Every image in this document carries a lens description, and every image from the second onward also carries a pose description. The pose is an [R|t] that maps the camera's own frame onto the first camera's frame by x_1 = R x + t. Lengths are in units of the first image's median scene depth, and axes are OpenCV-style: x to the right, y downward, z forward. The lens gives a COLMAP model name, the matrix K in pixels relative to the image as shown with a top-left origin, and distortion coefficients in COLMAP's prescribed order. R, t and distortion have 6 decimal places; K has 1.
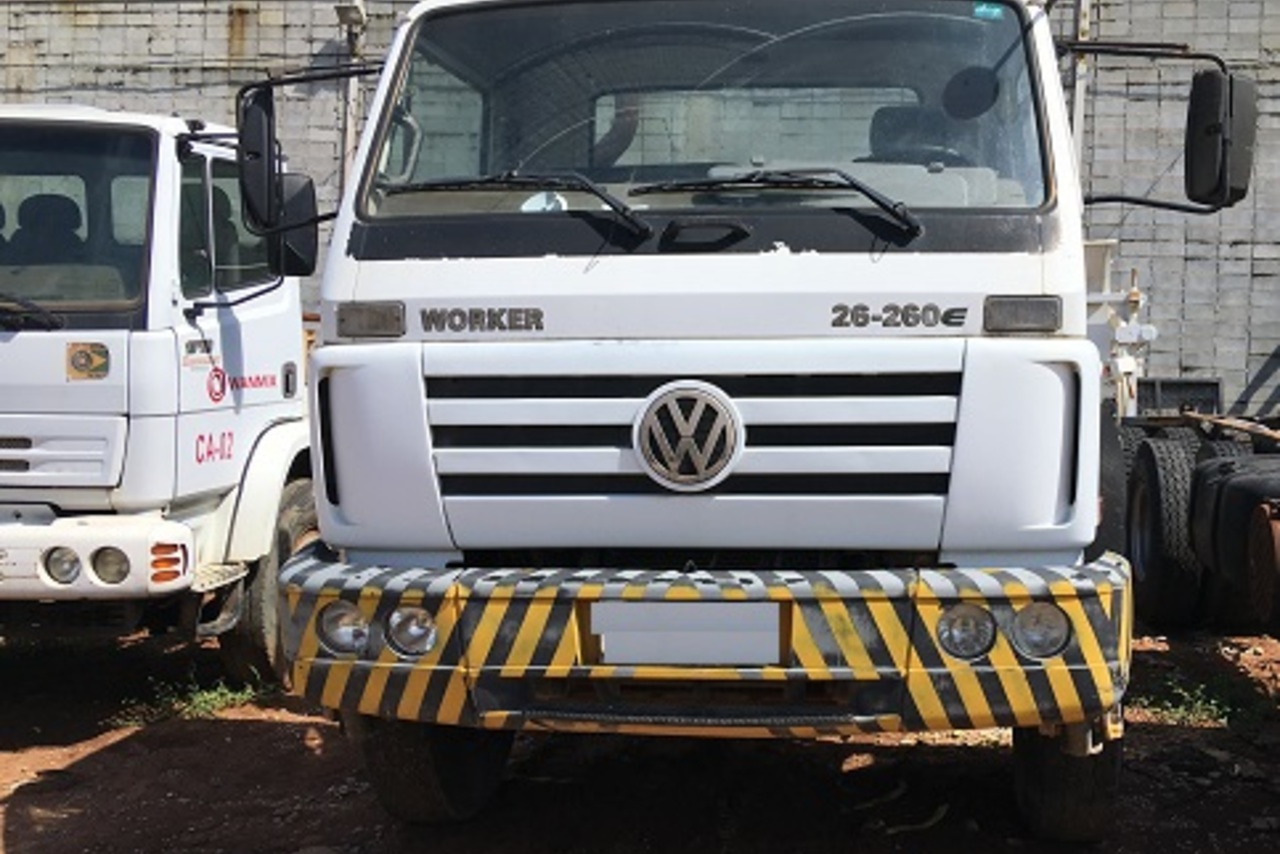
lens RADIAL K [[1183.4, 0, 862.6], [0, 1183.4, 377.1], [0, 0, 1]] dist [0.017807, 0.012679]
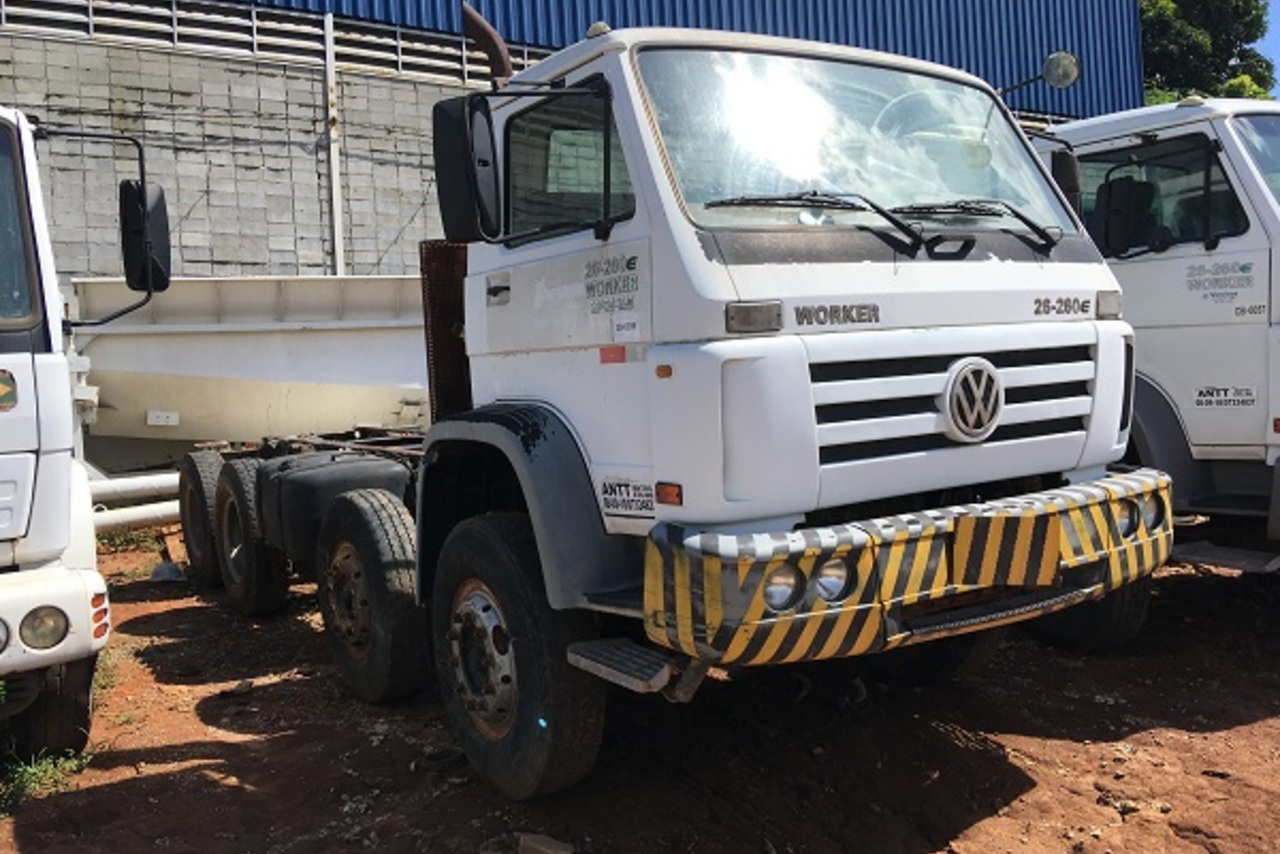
lens RADIAL K [[985.0, 0, 476.8], [0, 985.0, 386.5], [0, 0, 1]] dist [0.092143, -0.091501]
pose [[0.840827, -0.050331, 0.538958, -1.174554], [0.056397, 0.998395, 0.005251, -0.001630], [-0.538357, 0.025981, 0.842316, 0.352975]]
